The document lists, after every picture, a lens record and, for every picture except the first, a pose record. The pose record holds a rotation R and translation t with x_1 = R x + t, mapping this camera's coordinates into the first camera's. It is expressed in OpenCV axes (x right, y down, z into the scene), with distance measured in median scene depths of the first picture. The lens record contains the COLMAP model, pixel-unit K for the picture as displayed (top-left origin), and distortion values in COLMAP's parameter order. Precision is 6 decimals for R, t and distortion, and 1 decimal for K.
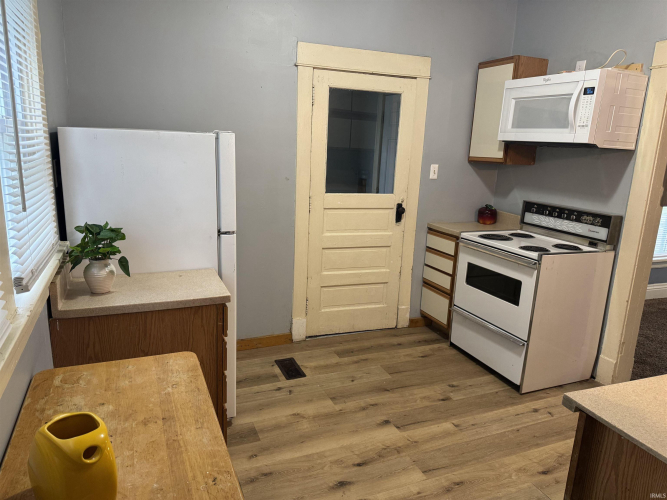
lens RADIAL K [[468.6, 0, 334.6], [0, 468.6, 251.5], [0, 0, 1]] dist [0.055415, -0.066889]
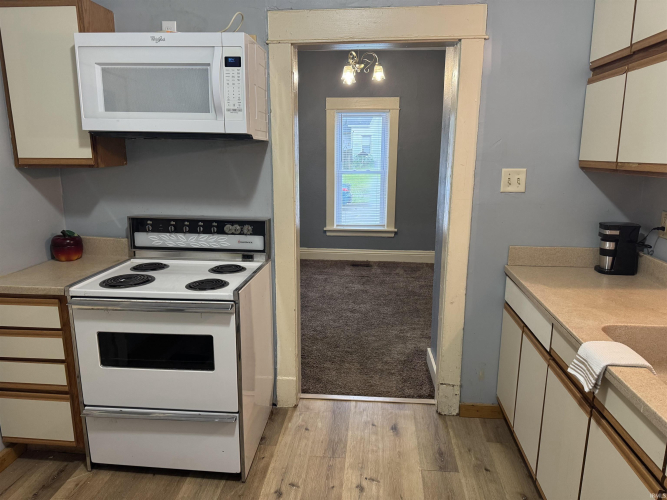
lens RADIAL K [[468.6, 0, 331.7], [0, 468.6, 254.8], [0, 0, 1]] dist [0.055415, -0.066889]
pose [[0.474342, -0.235115, 0.848364, -0.068155], [0.211731, 0.965858, 0.149293, -0.102052], [-0.854500, 0.108809, 0.507928, 0.426334]]
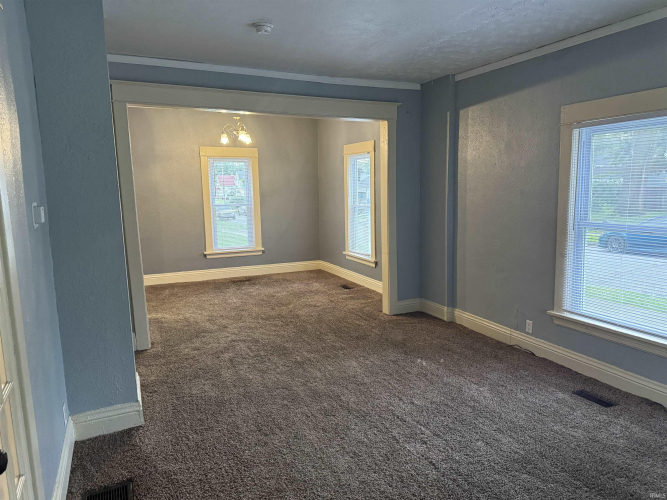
lens RADIAL K [[468.6, 0, 329.4], [0, 468.6, 253.0], [0, 0, 1]] dist [0.055415, -0.066889]
pose [[0.998305, -0.056395, 0.014379, 1.439610], [0.057274, 0.995853, -0.070679, 0.231731], [-0.010333, 0.071383, 0.997395, -0.835749]]
